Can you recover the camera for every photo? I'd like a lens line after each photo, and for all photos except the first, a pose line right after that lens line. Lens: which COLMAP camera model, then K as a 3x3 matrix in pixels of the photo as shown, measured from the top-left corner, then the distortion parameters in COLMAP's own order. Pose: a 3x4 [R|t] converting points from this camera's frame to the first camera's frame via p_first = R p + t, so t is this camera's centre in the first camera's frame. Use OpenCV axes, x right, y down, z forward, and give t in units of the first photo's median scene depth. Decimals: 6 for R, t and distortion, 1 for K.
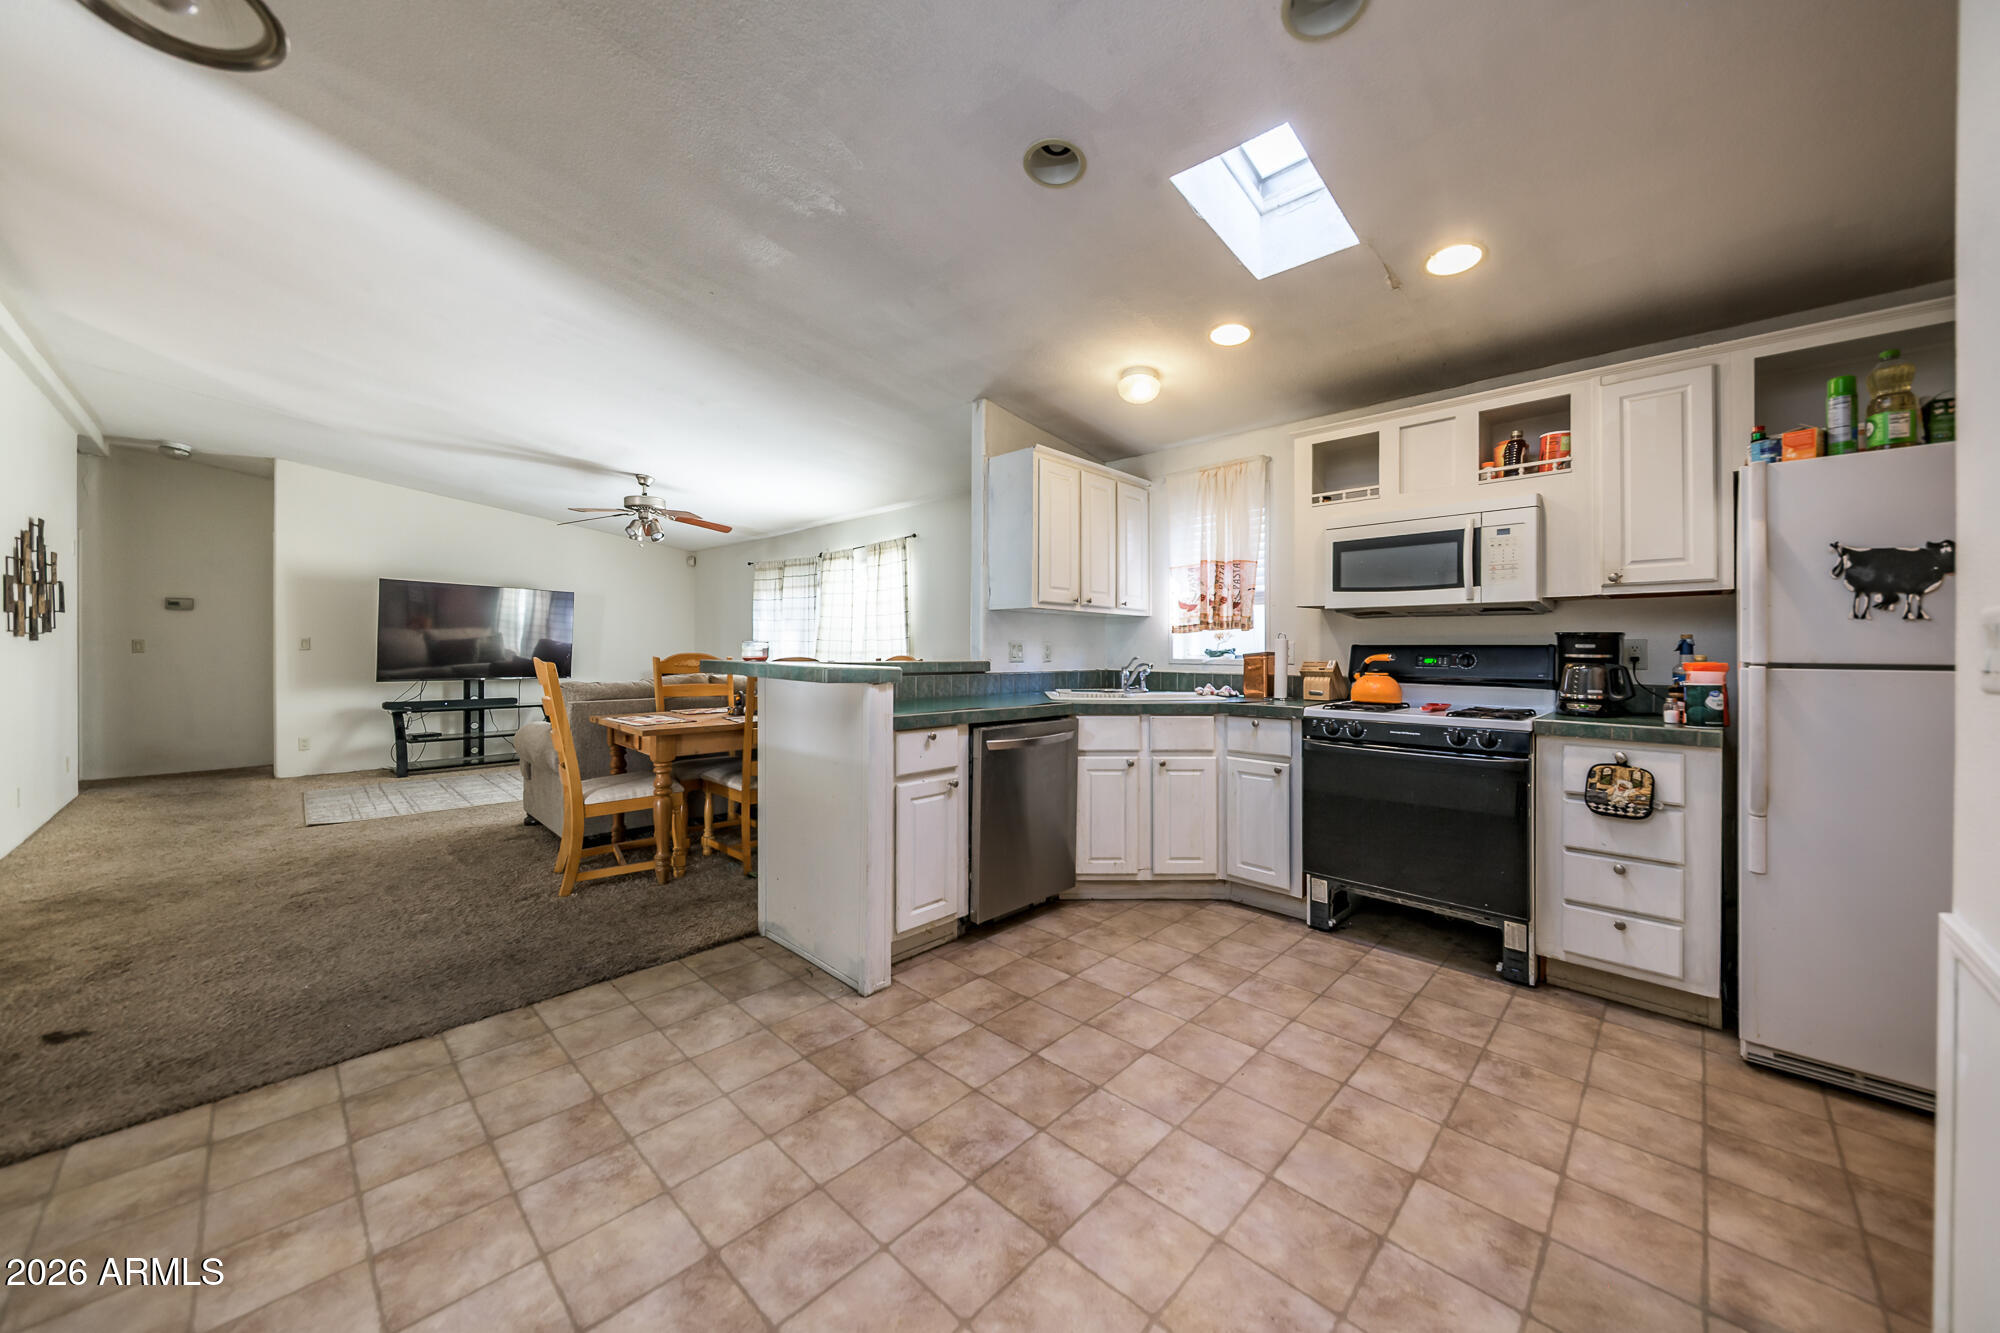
lens RADIAL K [[705.4, 0, 996.8], [0, 705.4, 645.7], [0, 0, 1]] dist [0.007855, -0.001698]
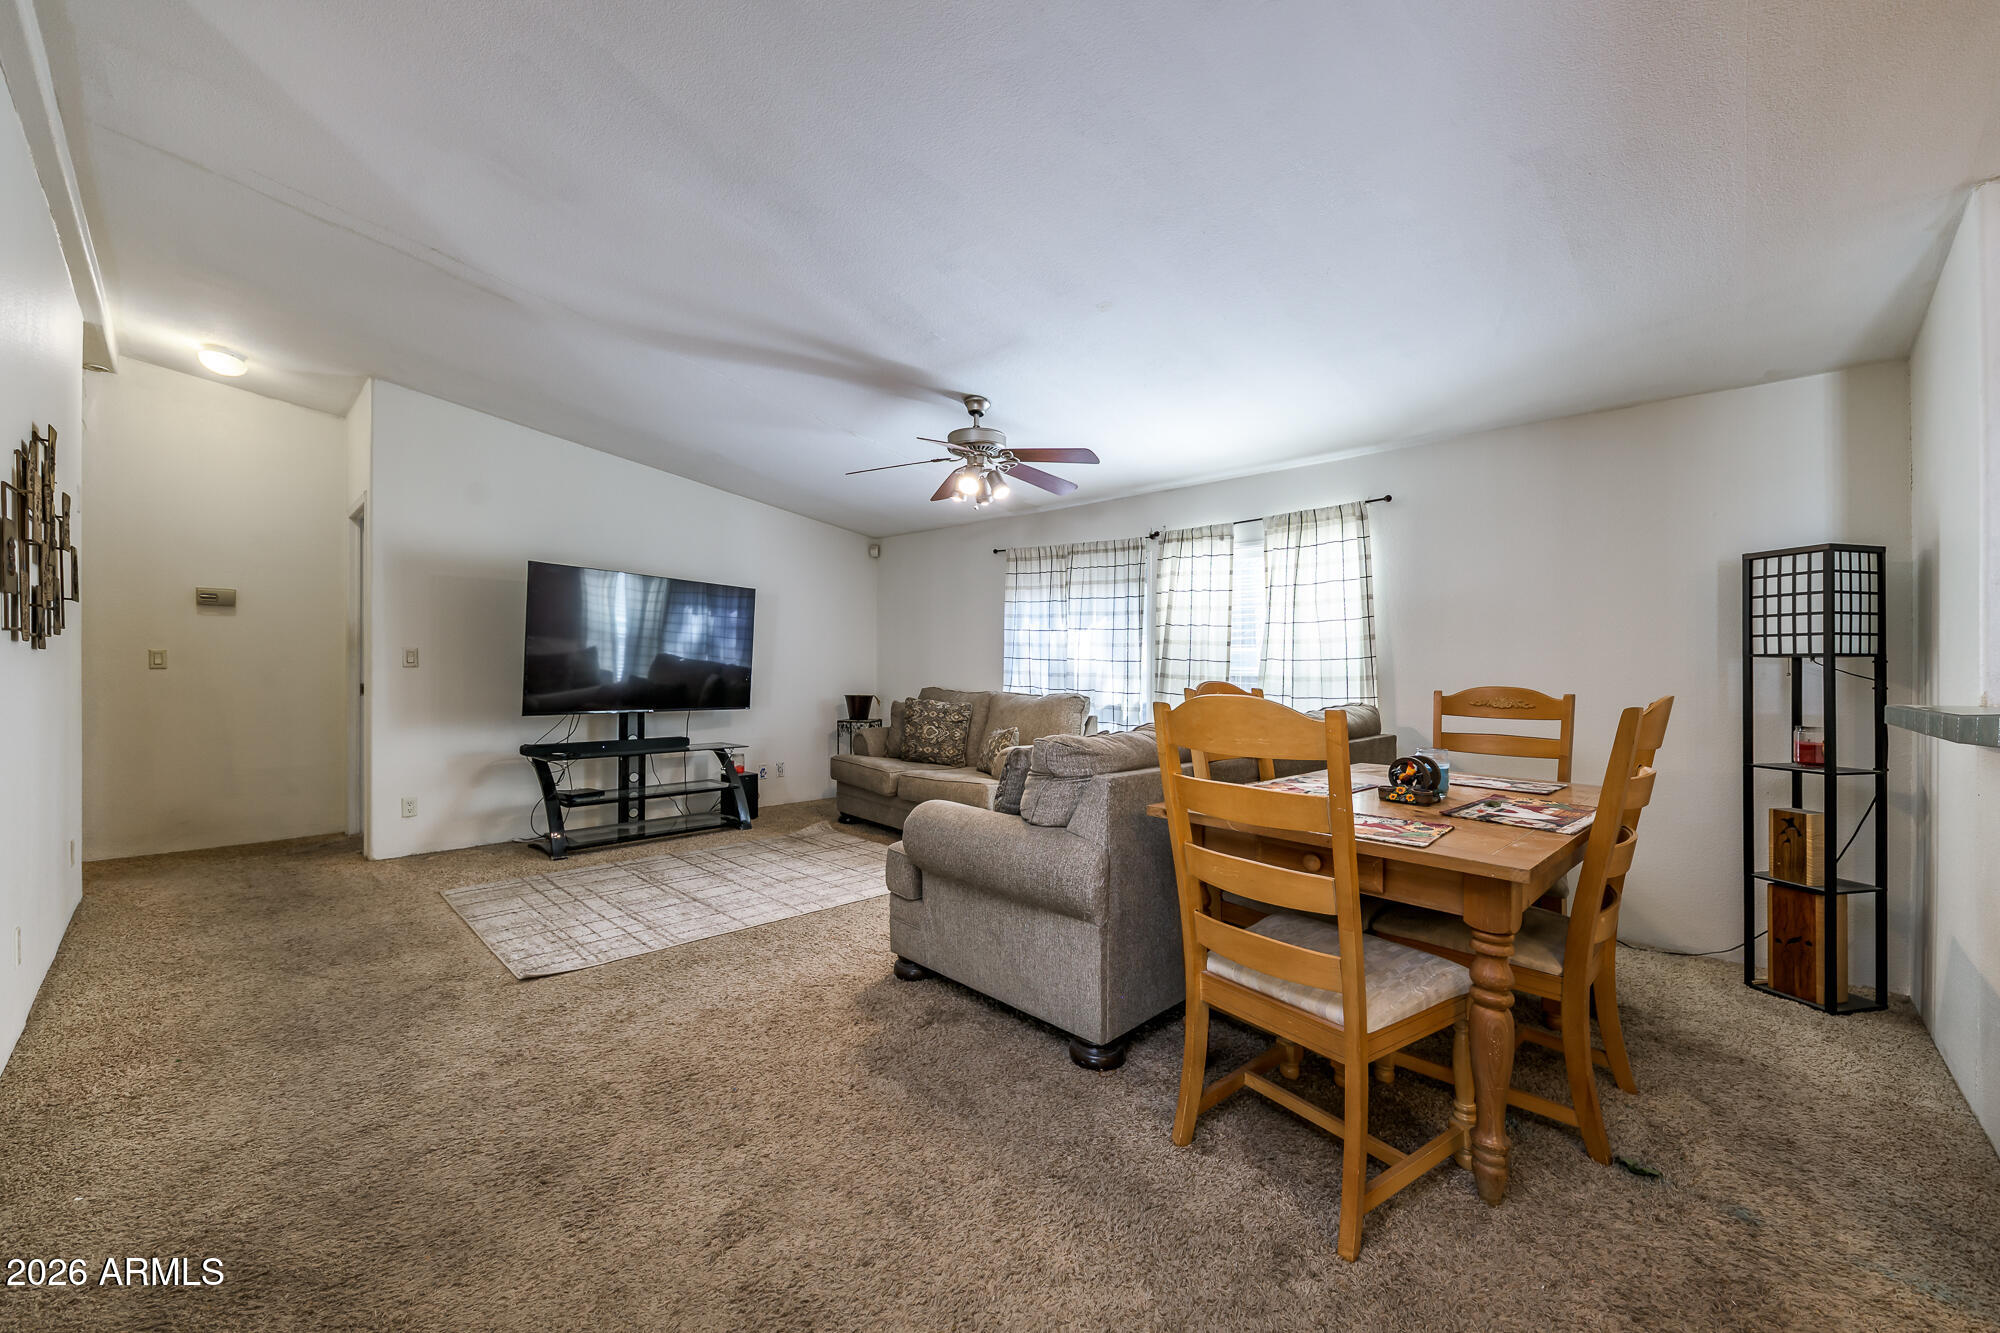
lens RADIAL K [[751.0, 0, 994.1], [0, 751.0, 679.0], [0, 0, 1]] dist [0.010299, -0.000766]
pose [[0.999937, 0.008845, 0.006871, -0.993386], [-0.008963, 0.999808, 0.017411, -0.001019], [-0.006715, -0.017471, 0.999825, 0.654679]]
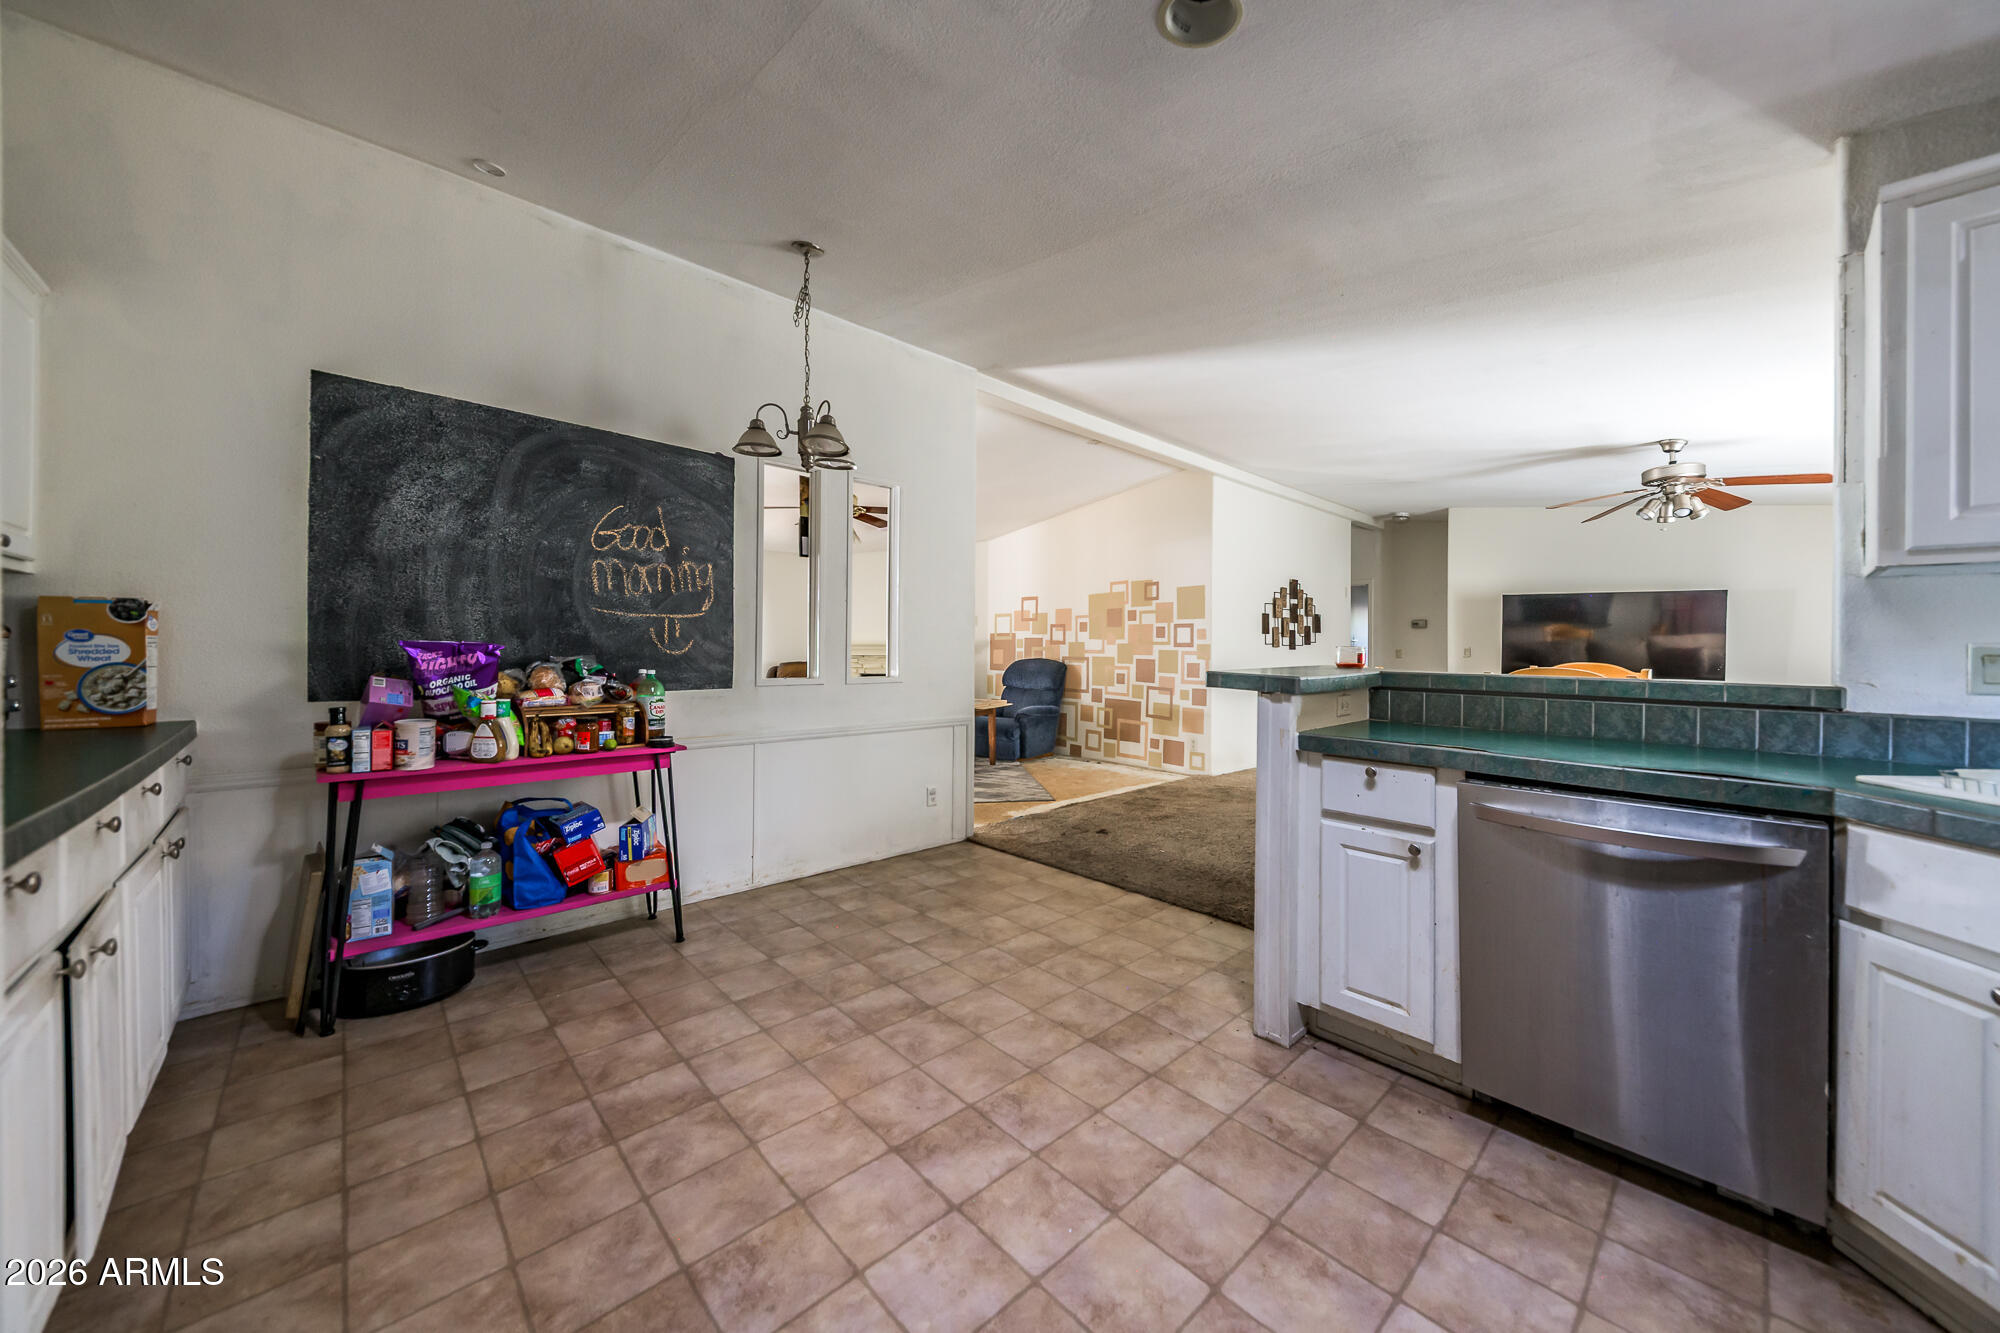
lens RADIAL K [[705.4, 0, 1038.1], [0, 705.4, 669.4], [0, 0, 1]] dist [0.007855, -0.001698]
pose [[-0.015120, 0.025401, -0.999563, 0.618801], [-0.008861, 0.999635, 0.025537, 0.003359], [0.999846, 0.009244, -0.014889, 0.625597]]
